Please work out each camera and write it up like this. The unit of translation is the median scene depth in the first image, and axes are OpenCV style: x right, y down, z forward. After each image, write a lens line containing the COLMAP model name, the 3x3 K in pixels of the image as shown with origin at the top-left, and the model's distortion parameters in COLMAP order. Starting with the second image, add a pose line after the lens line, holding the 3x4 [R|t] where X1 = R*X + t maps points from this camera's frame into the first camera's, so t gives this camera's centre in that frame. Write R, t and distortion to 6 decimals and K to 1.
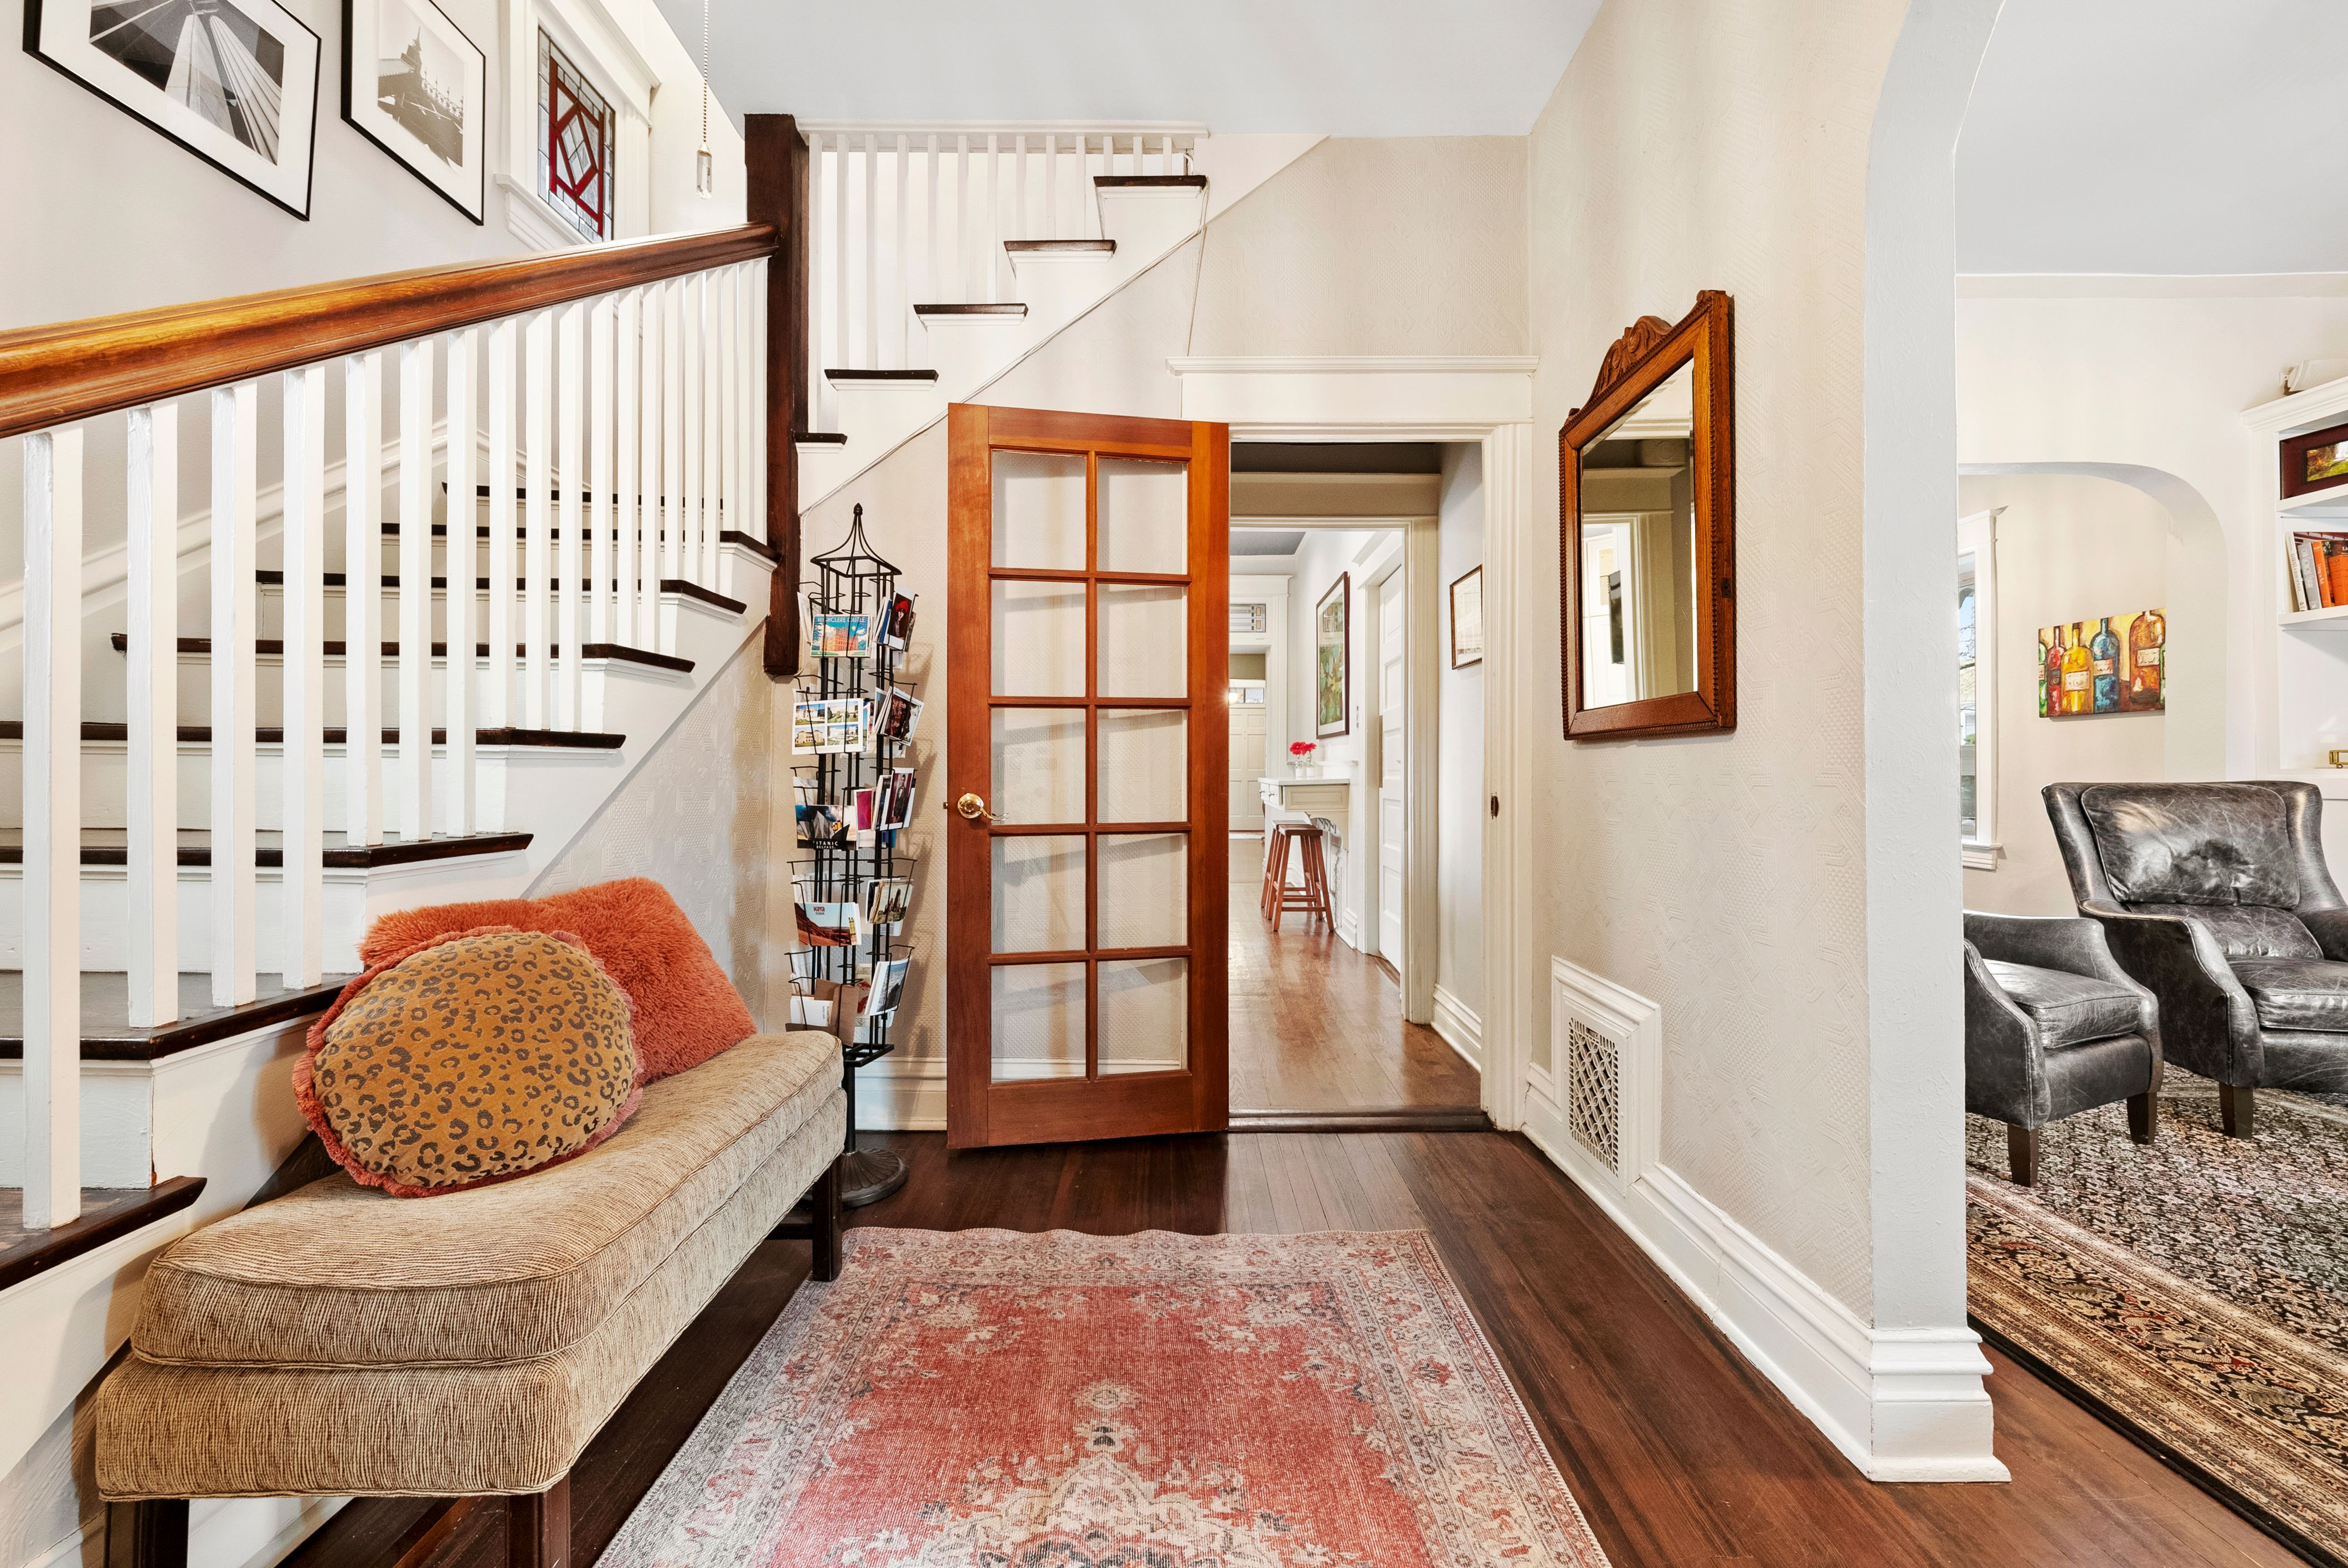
lens RADIAL K [[885.9, 0, 1171.6], [0, 885.9, 761.4], [0, 0, 1]] dist [-0.002276, -0.000122]
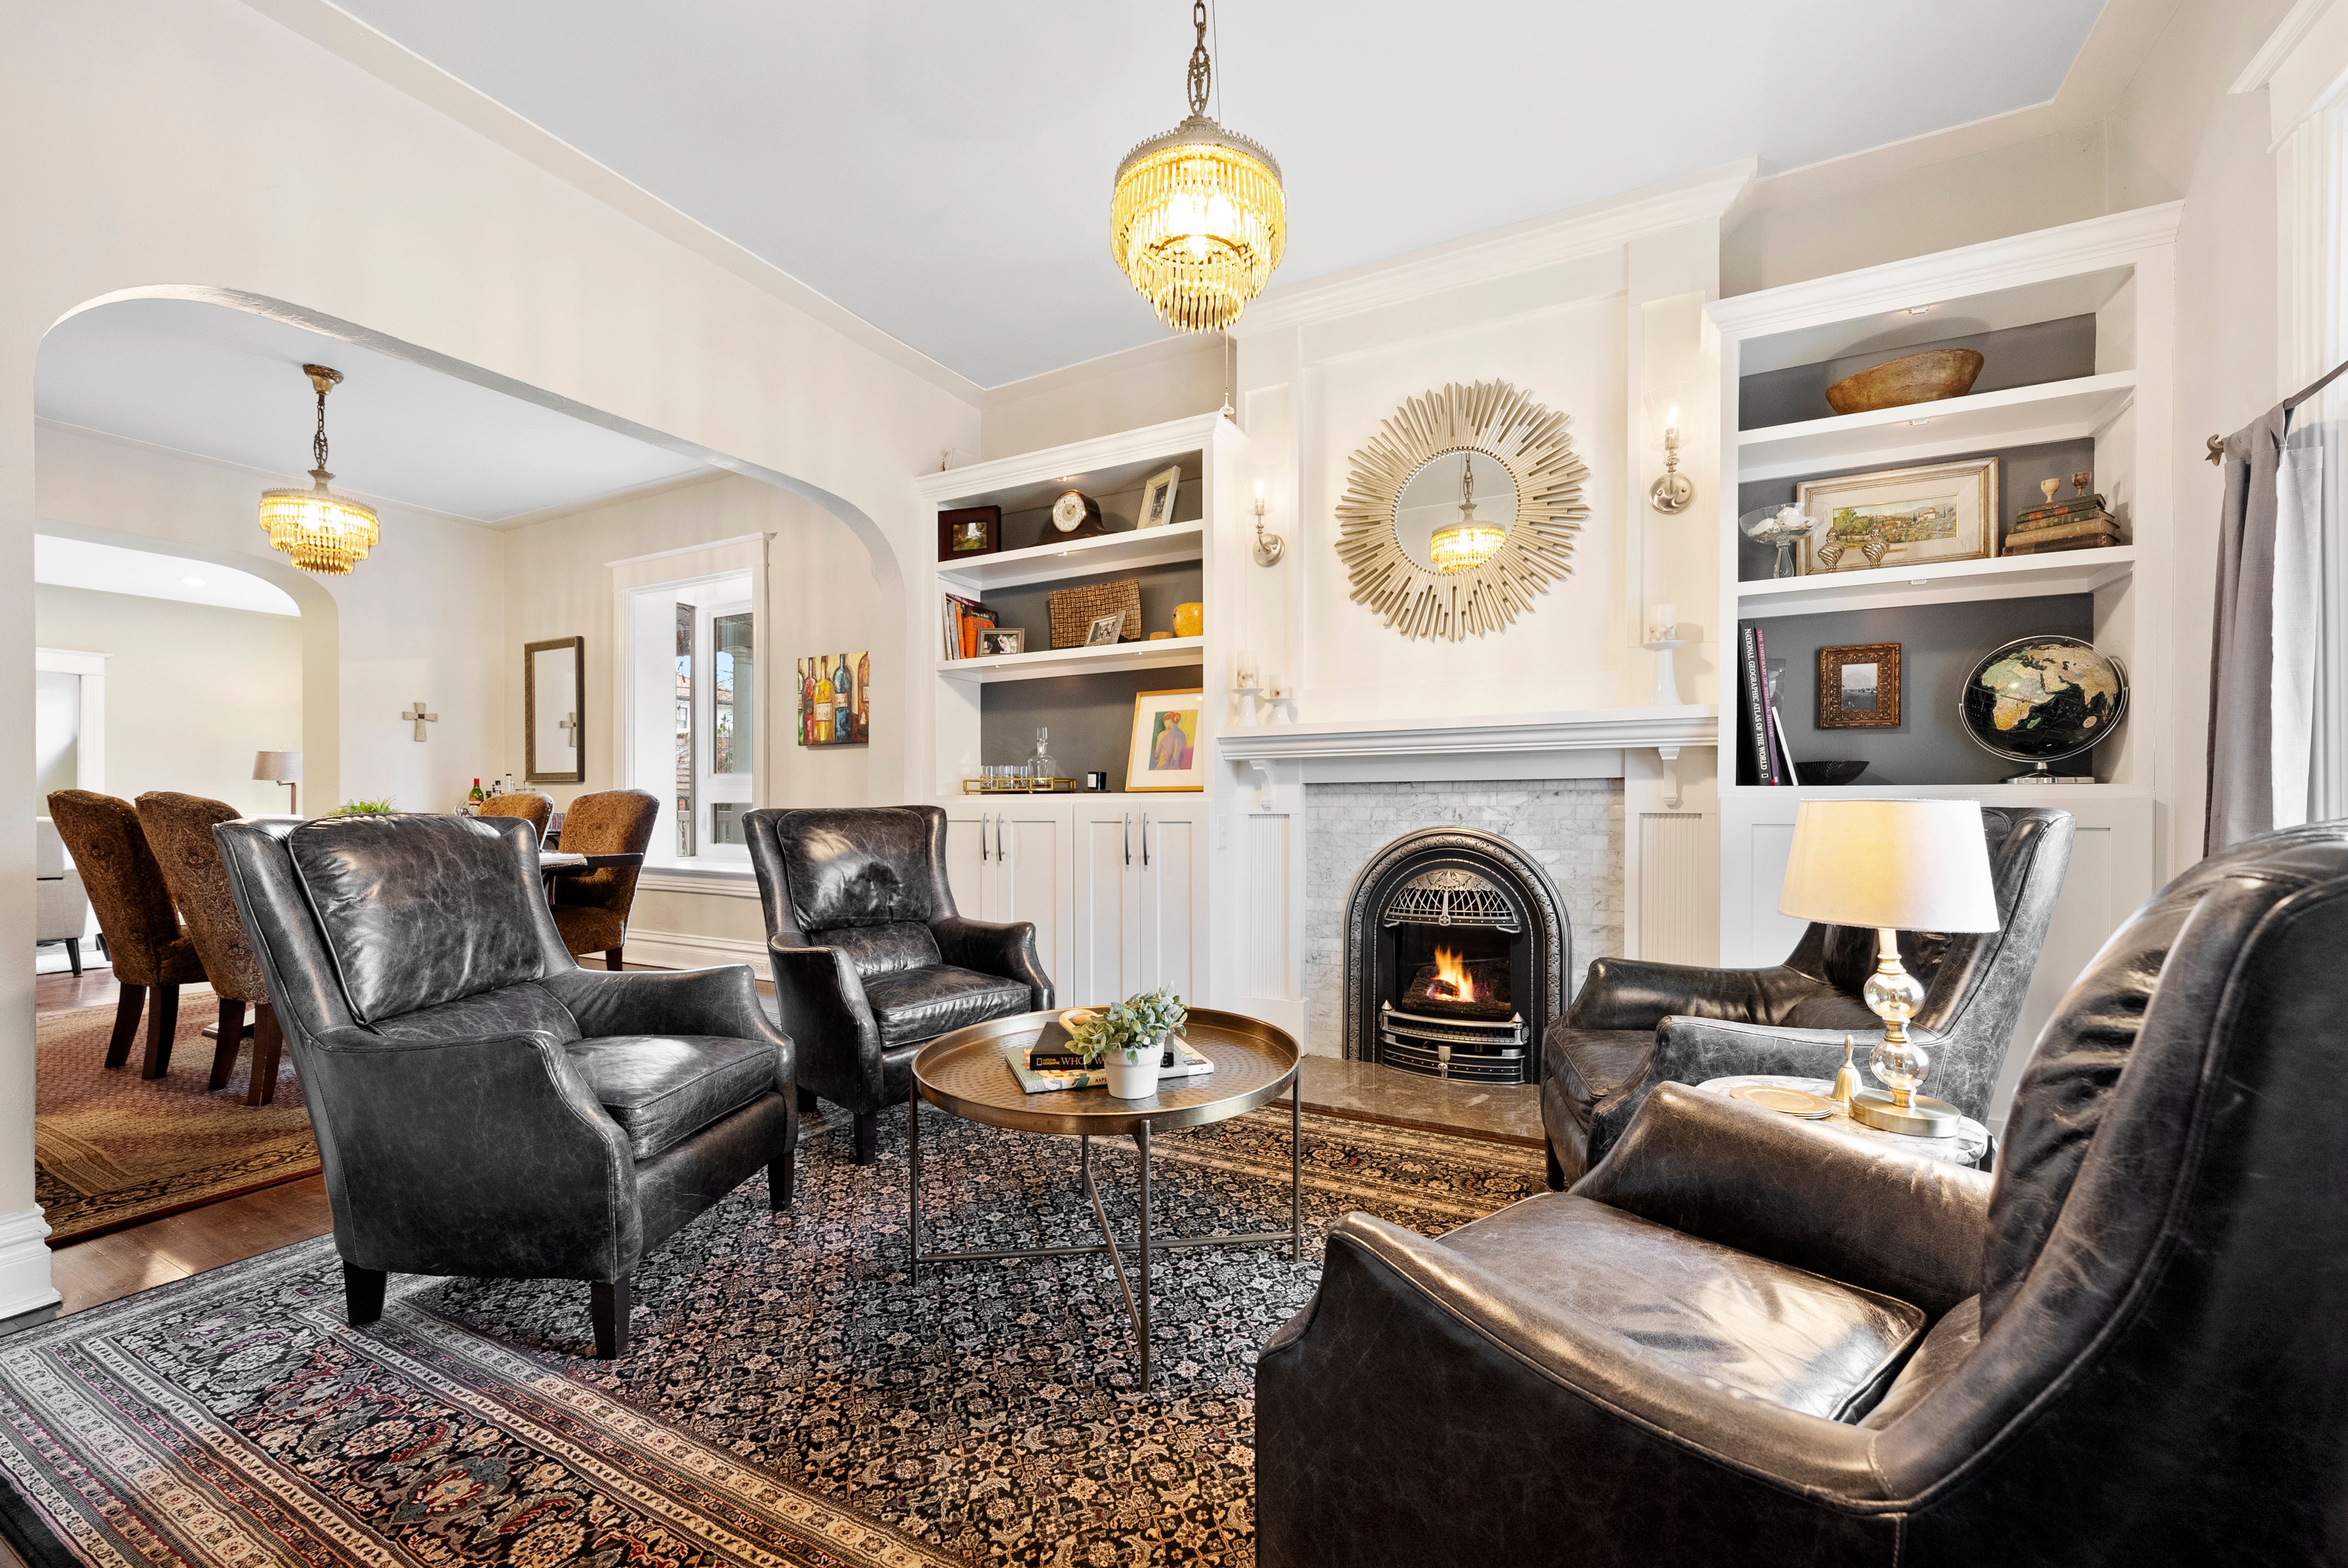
lens RADIAL K [[956.7, 0, 1177.2], [0, 956.7, 799.6], [0, 0, 1]] dist [0.000935, 0.000020]
pose [[0.470660, -0.000920, 0.882314, 0.356730], [-0.007323, 0.999961, 0.004949, 0.006672], [-0.882284, -0.008791, 0.470635, 0.157462]]
